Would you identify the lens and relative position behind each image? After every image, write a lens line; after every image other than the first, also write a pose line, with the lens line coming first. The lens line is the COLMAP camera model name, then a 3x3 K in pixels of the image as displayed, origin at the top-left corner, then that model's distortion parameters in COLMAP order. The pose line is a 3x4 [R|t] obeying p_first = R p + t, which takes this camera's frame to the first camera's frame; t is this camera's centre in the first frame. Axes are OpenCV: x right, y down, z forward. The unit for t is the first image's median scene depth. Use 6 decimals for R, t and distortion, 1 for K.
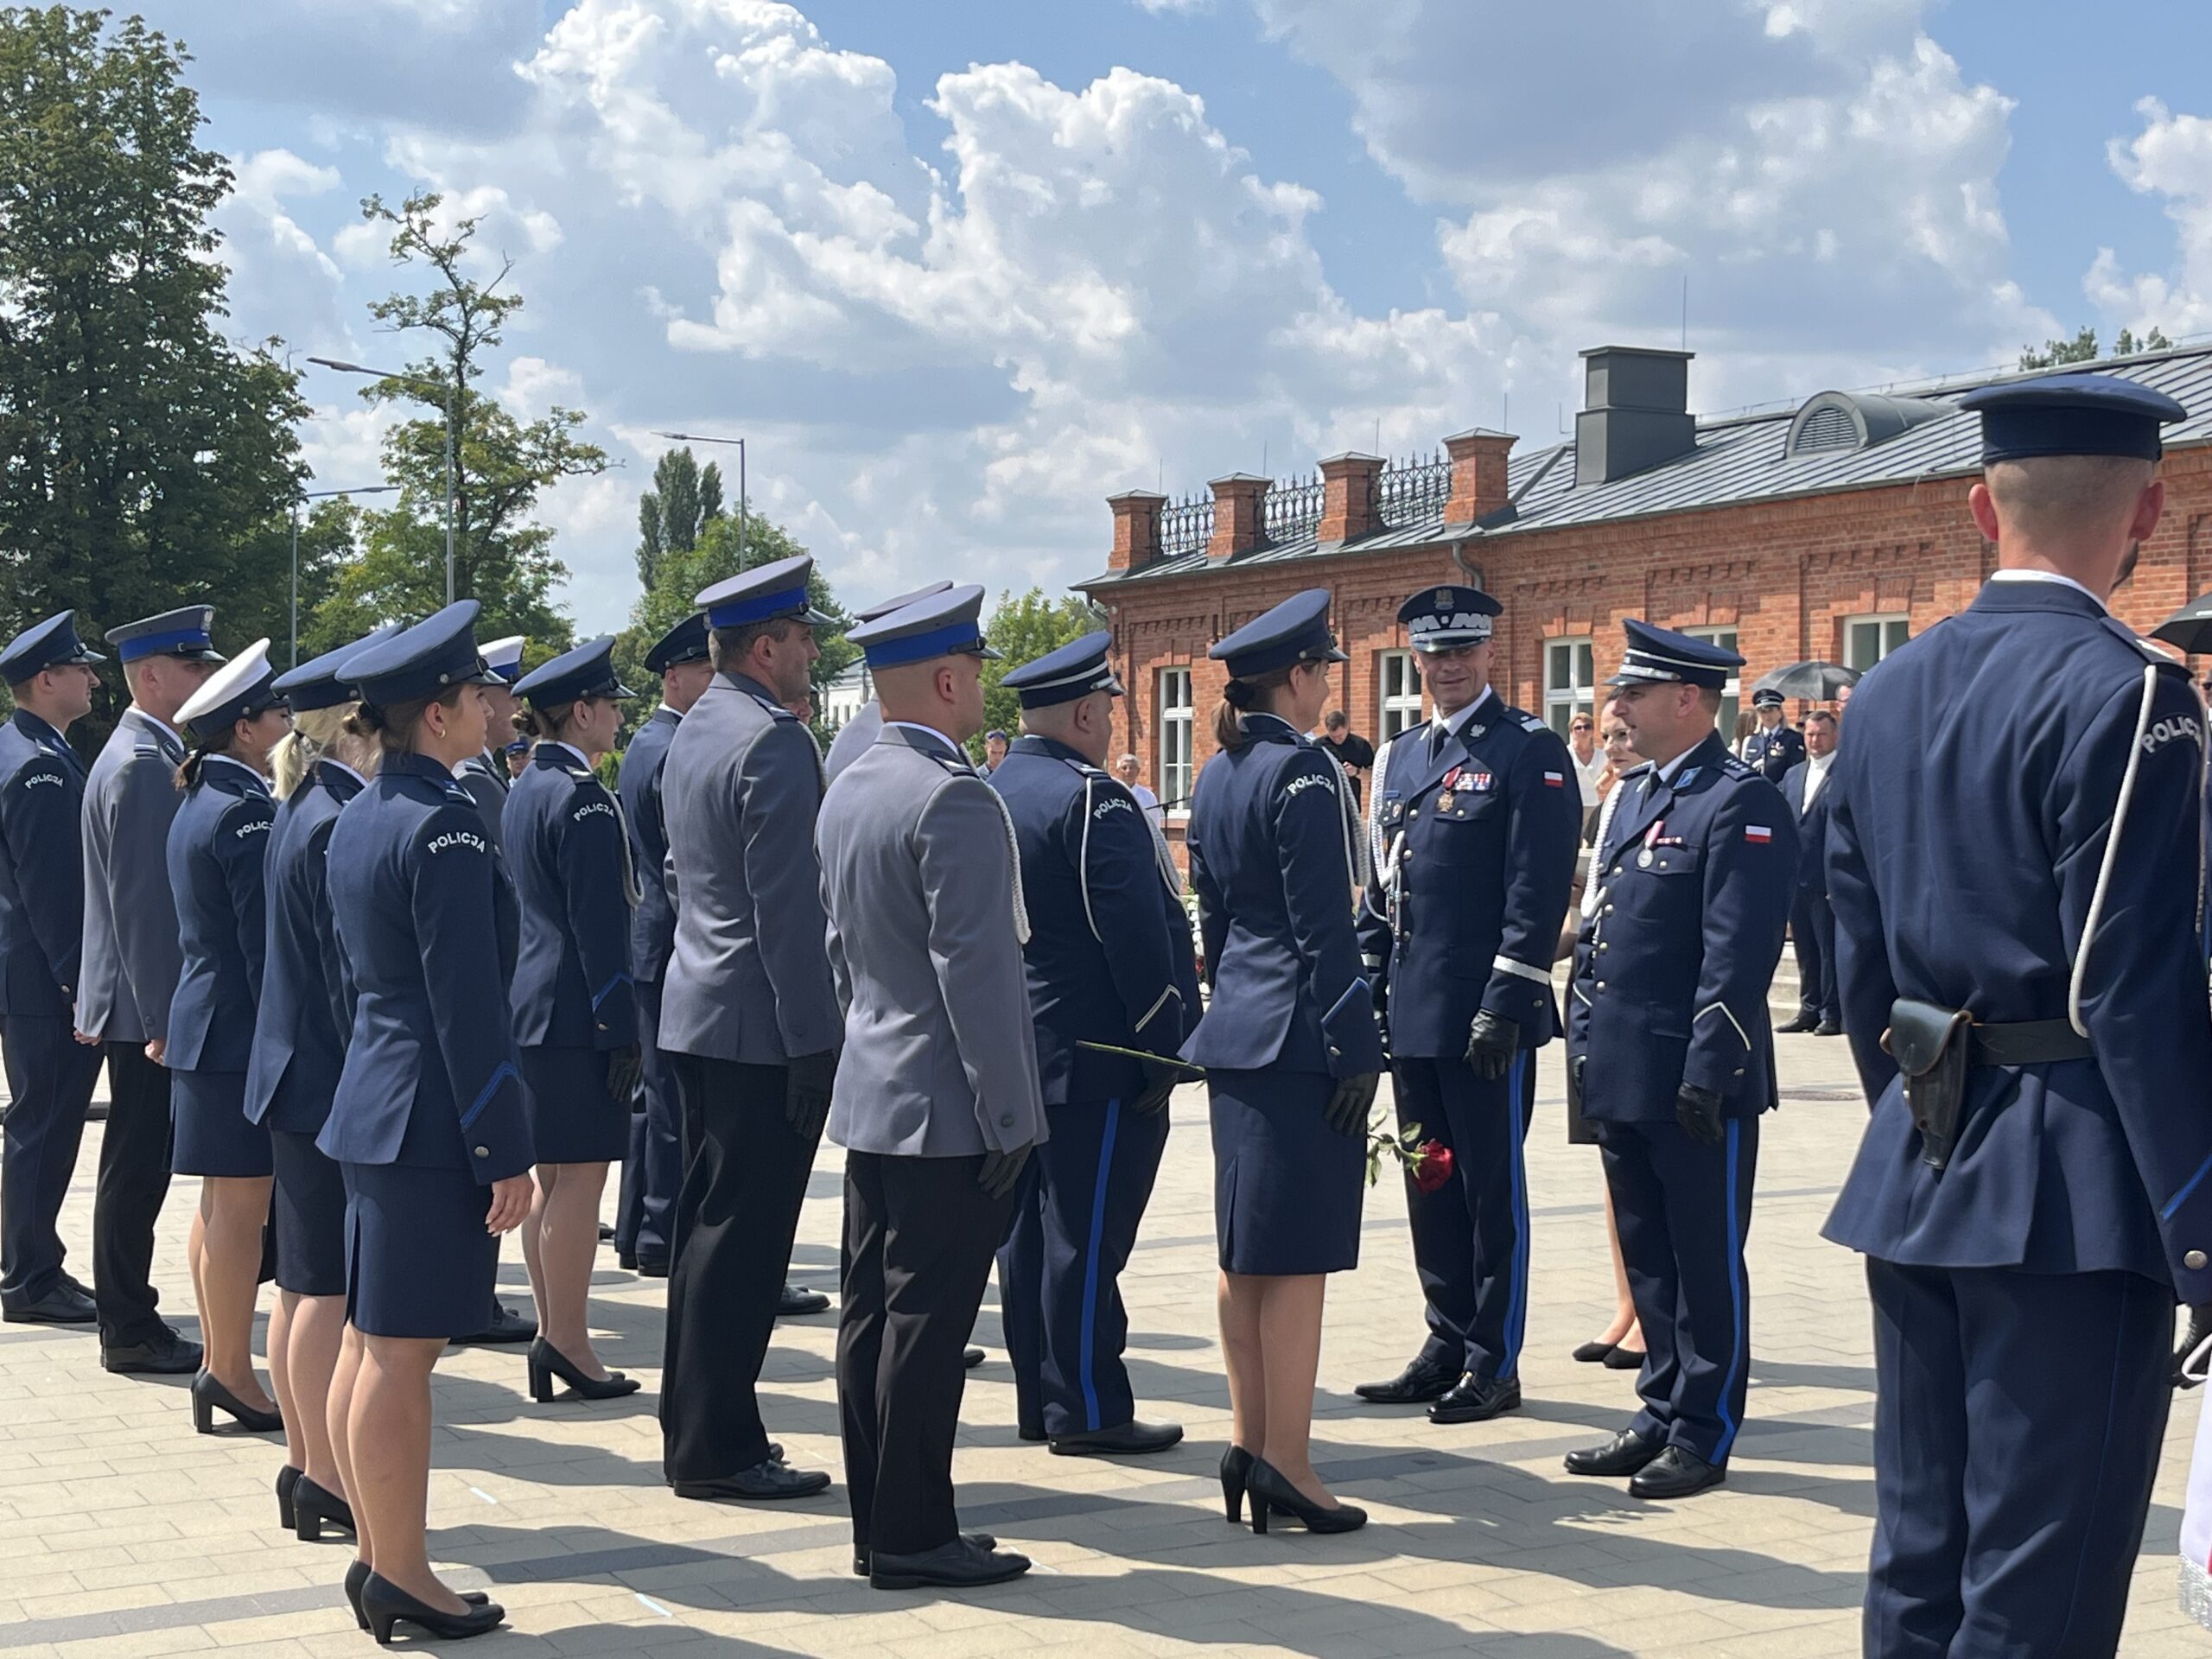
lens RADIAL K [[3076.8, 0, 1245.4], [0, 3076.8, 827.9], [0, 0, 1]] dist [0.195819, -0.576953]
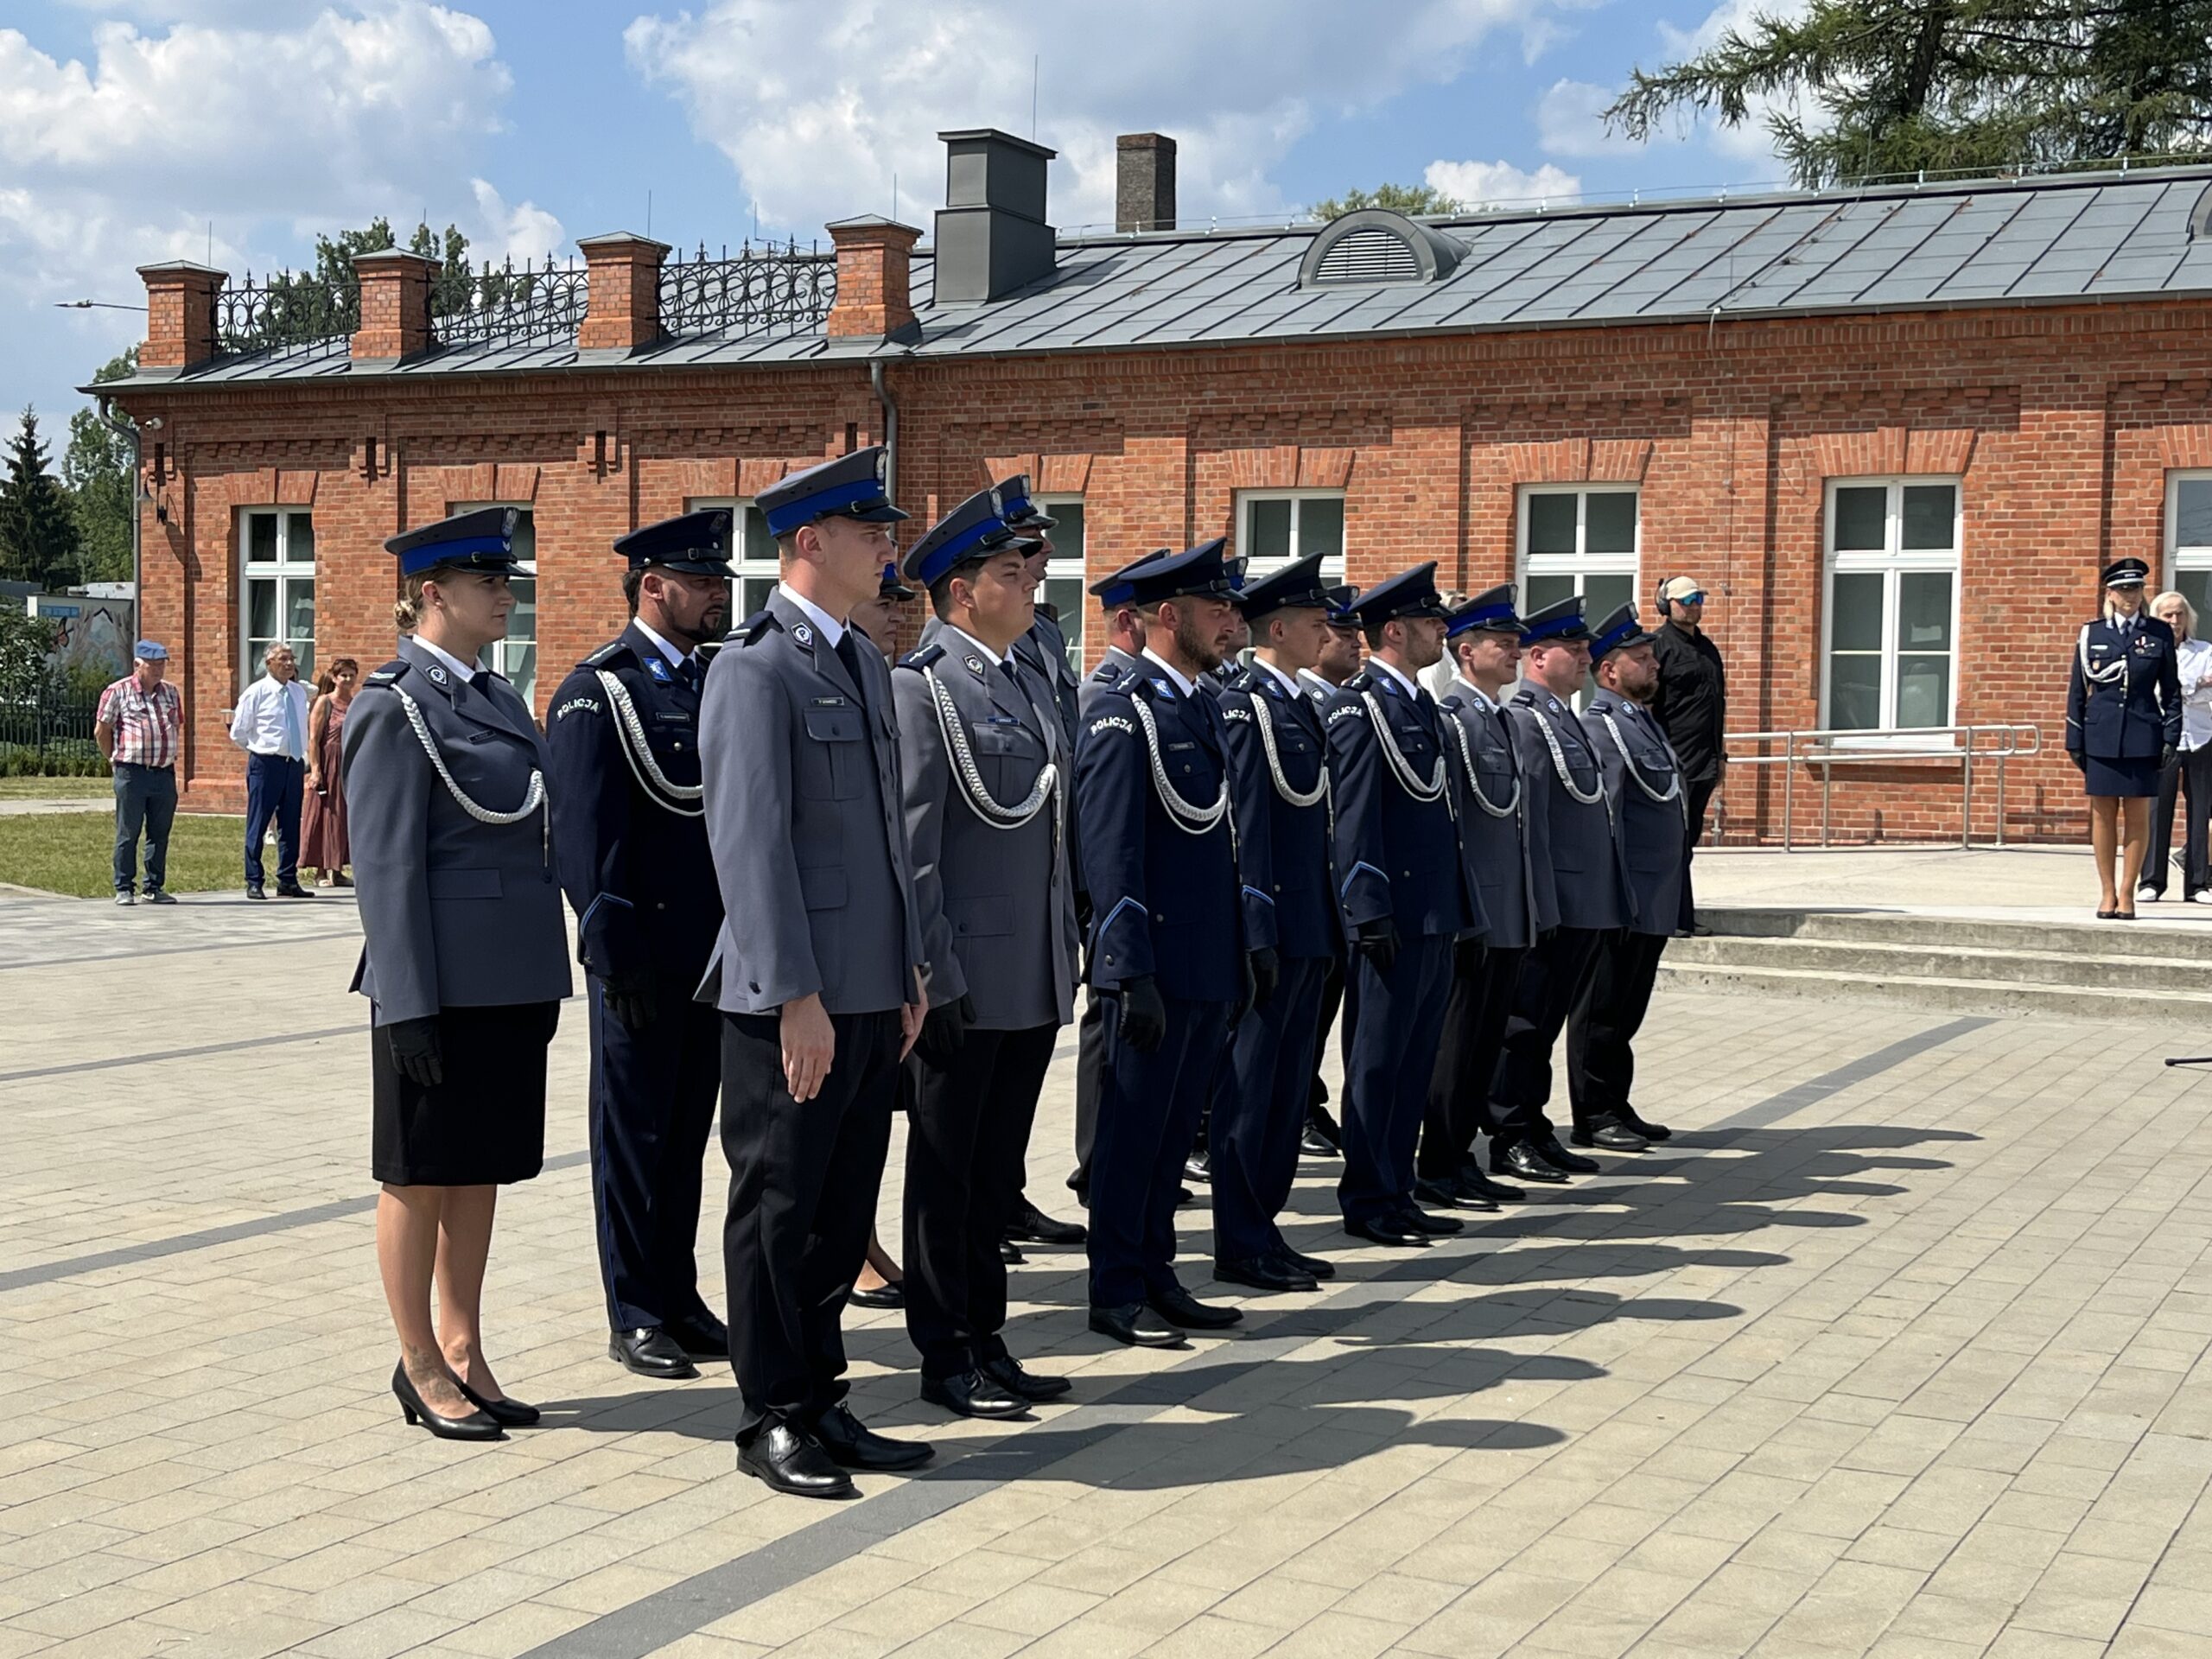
lens RADIAL K [[2961.8, 0, 1106.0], [0, 2961.8, 829.5], [0, 0, 1]] dist [0.185285, -0.657252]
pose [[0.847404, -0.008801, 0.530876, -0.280169], [-0.011357, 0.999333, 0.034695, -0.002876], [-0.530827, -0.035430, 0.846739, 0.345869]]
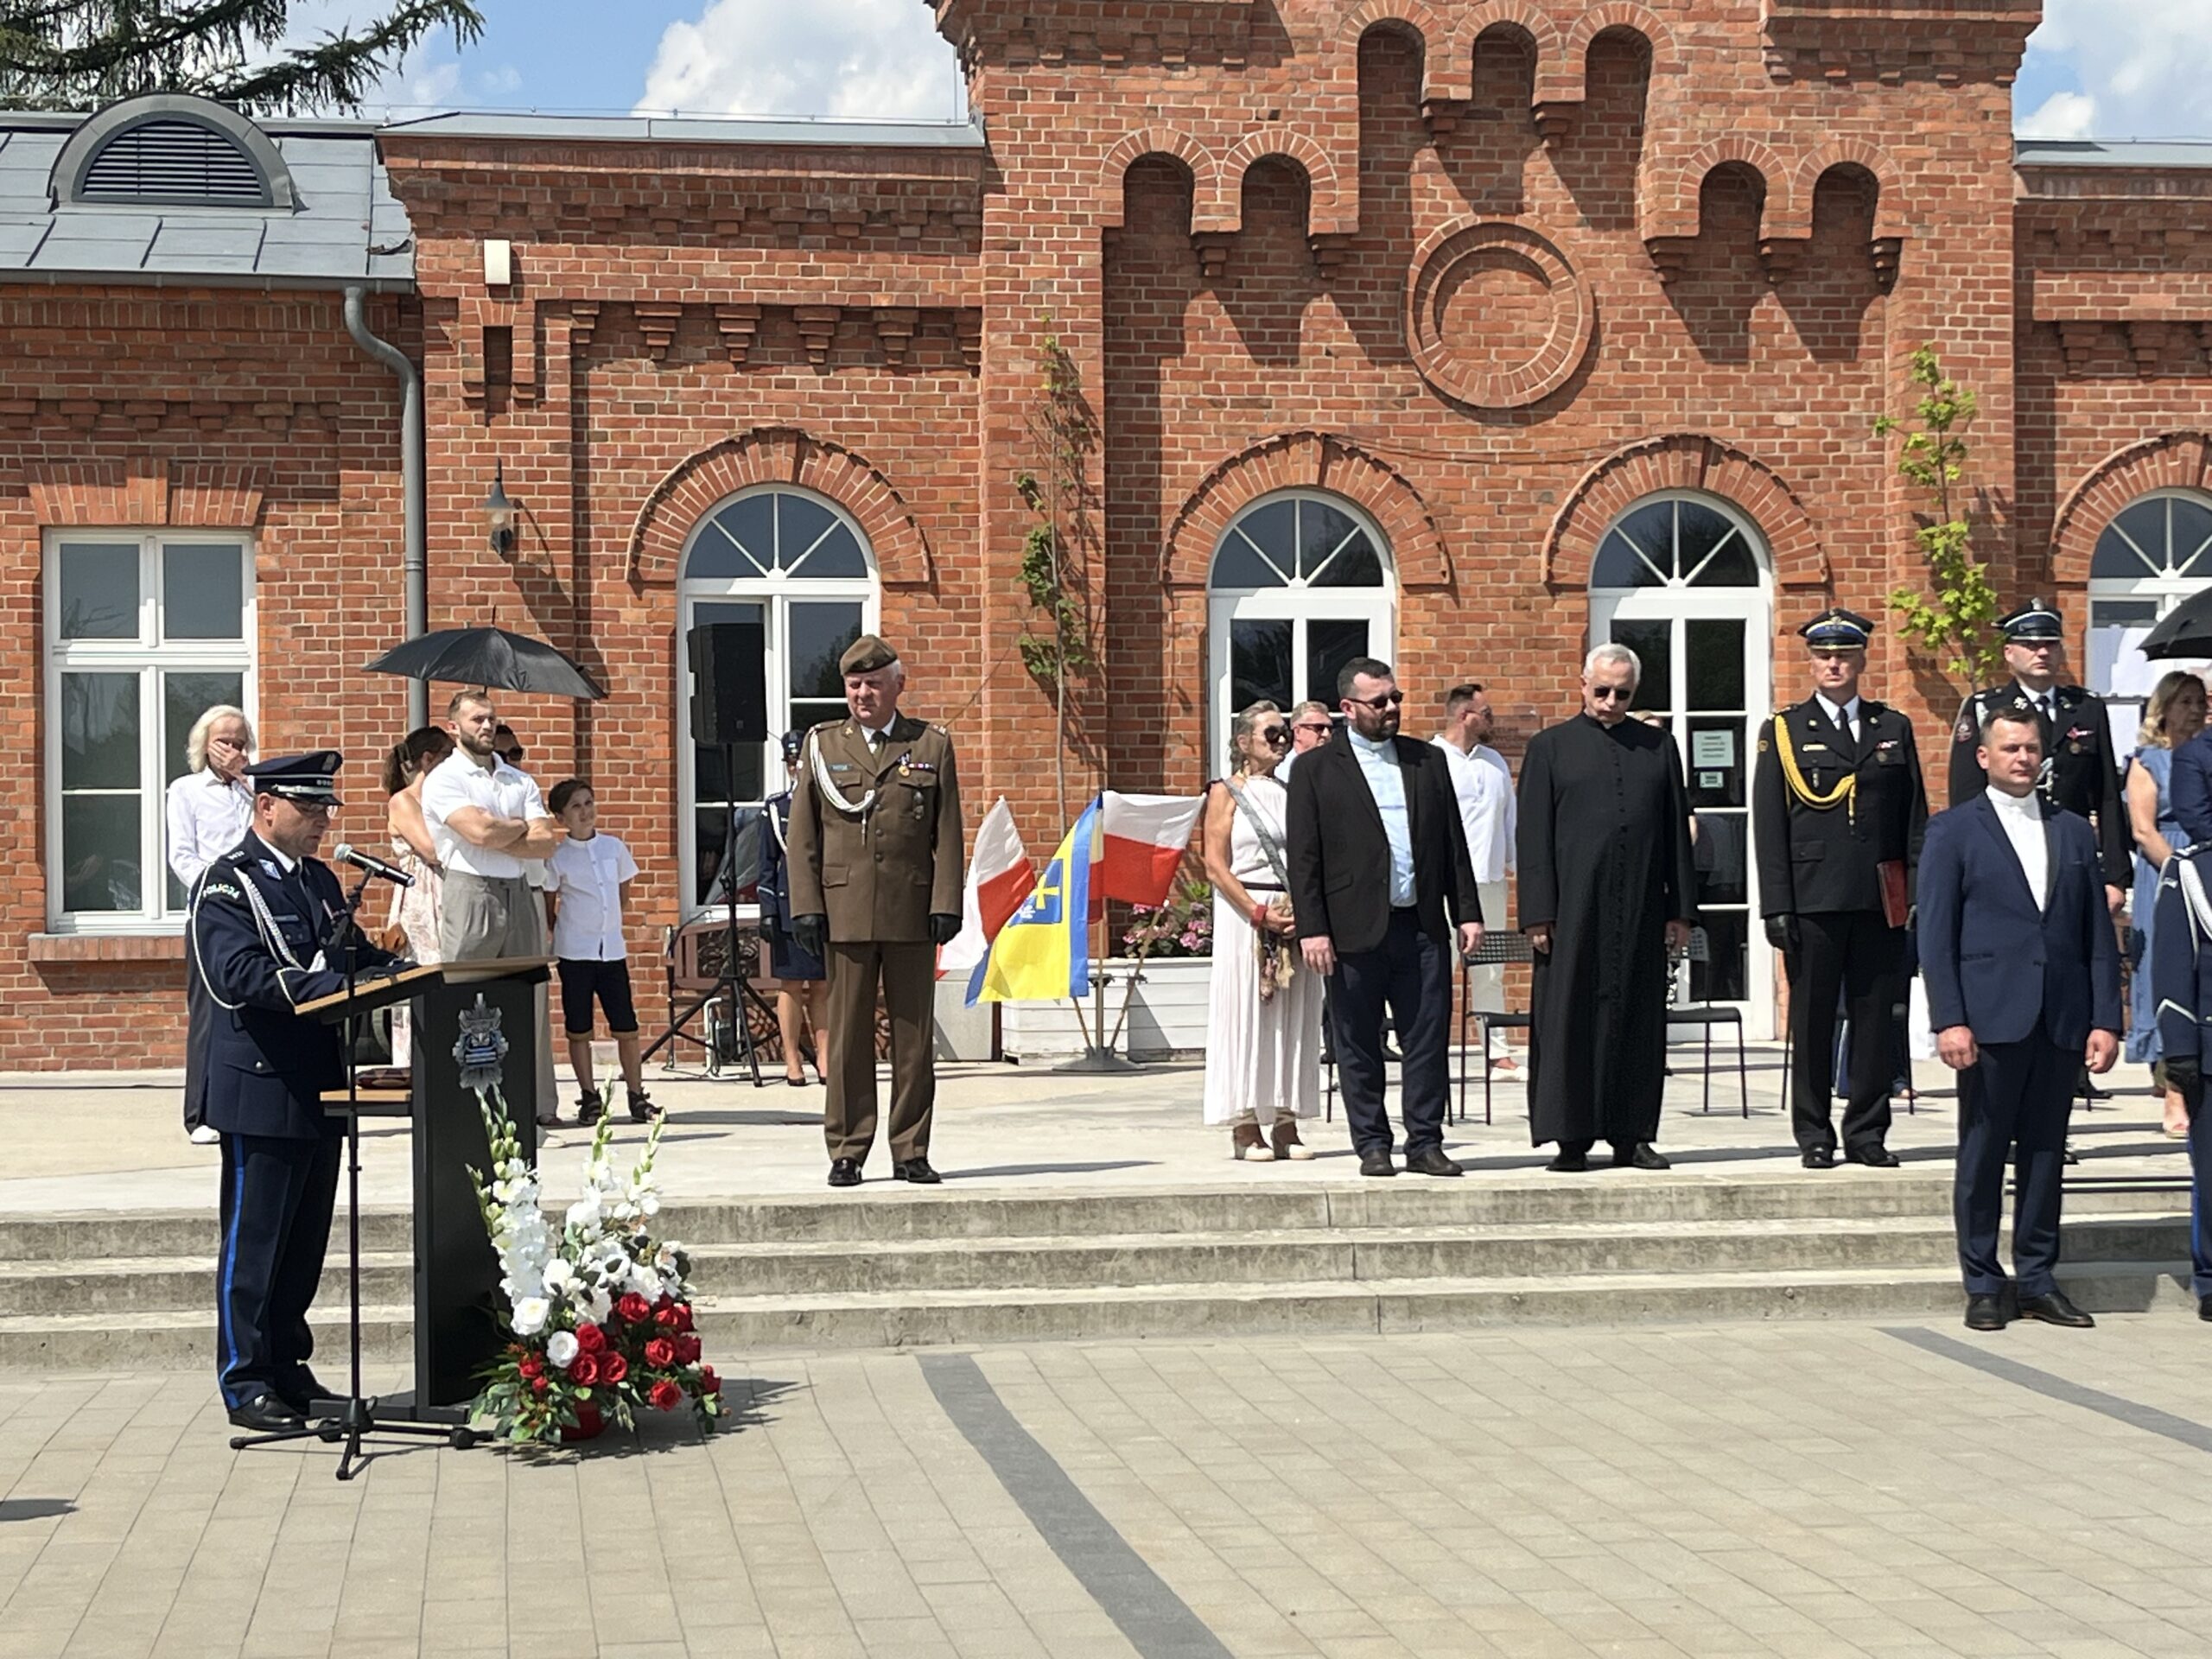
lens RADIAL K [[3861.4, 0, 1115.6], [0, 3861.4, 844.0], [0, 0, 1]] dist [0.198994, -0.816669]
pose [[0.369213, 0.003507, 0.929338, -0.228551], [0.019915, 0.999733, -0.011685, -0.002988], [-0.929131, 0.022822, 0.369045, 0.408460]]
